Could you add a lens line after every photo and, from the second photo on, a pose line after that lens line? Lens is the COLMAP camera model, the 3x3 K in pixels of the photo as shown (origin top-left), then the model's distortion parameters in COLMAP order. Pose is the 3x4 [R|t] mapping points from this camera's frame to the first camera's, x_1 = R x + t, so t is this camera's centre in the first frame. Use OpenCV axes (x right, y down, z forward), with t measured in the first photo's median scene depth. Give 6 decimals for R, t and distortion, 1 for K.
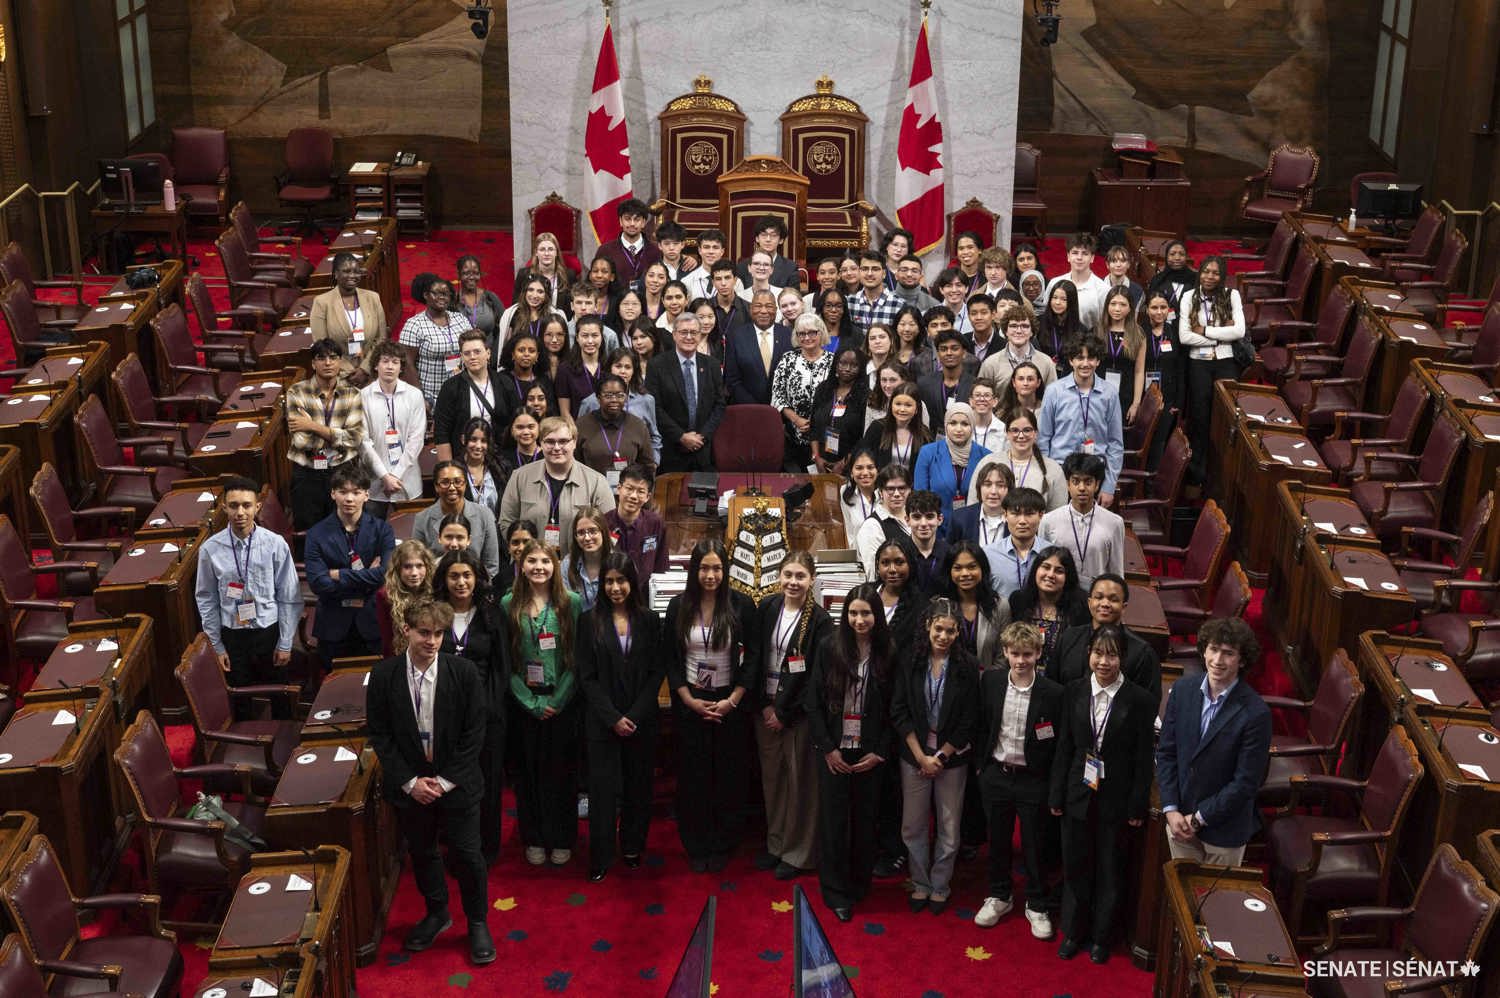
lens RADIAL K [[2232.2, 0, 761.8], [0, 2232.2, 498.1], [0, 0, 1]] dist [0.027270, 0.000000]
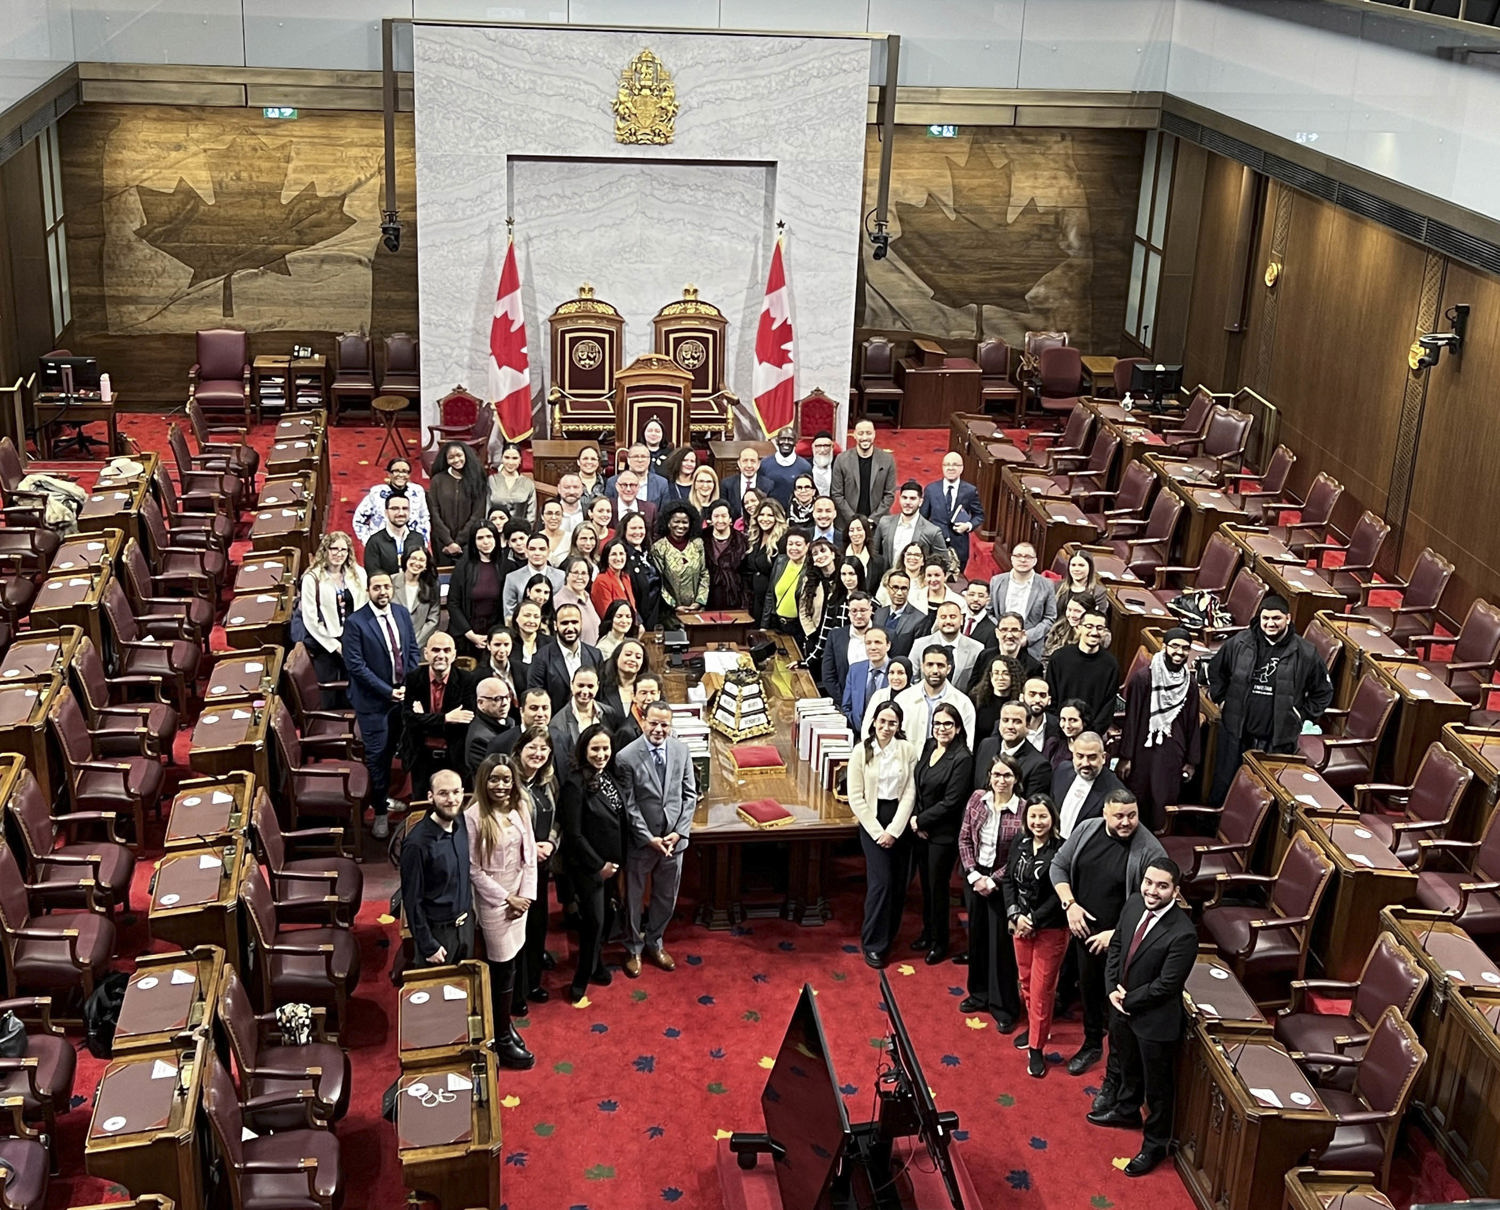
lens RADIAL K [[2021.2, 0, 758.0], [0, 2021.2, 583.2], [0, 0, 1]] dist [0.099516, 0.000000]
pose [[0.990023, -0.021911, 0.139192, -0.090292], [0.025002, 0.999477, -0.020498, -0.010102], [-0.138670, 0.023773, 0.990053, -0.052633]]
